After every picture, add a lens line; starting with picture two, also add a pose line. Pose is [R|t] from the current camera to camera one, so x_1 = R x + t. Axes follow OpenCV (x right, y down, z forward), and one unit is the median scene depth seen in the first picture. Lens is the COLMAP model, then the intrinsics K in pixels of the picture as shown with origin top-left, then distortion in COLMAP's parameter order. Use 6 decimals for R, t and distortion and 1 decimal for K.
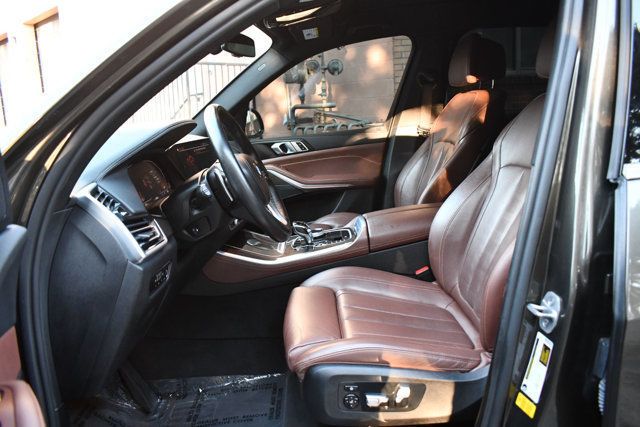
lens RADIAL K [[492.2, 0, 319.8], [0, 492.2, 213.8], [0, 0, 1]] dist [-0.094933, 0.015173]
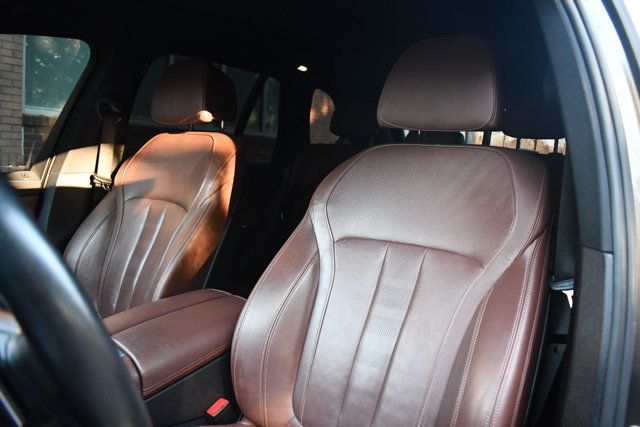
lens RADIAL K [[492.2, 0, 320.2], [0, 492.2, 212.3], [0, 0, 1]] dist [-0.094933, 0.015173]
pose [[0.618995, -0.001115, 0.785394, -0.139984], [0.080932, 0.994766, -0.062374, -0.059041], [-0.781214, 0.102173, 0.615845, 0.348888]]
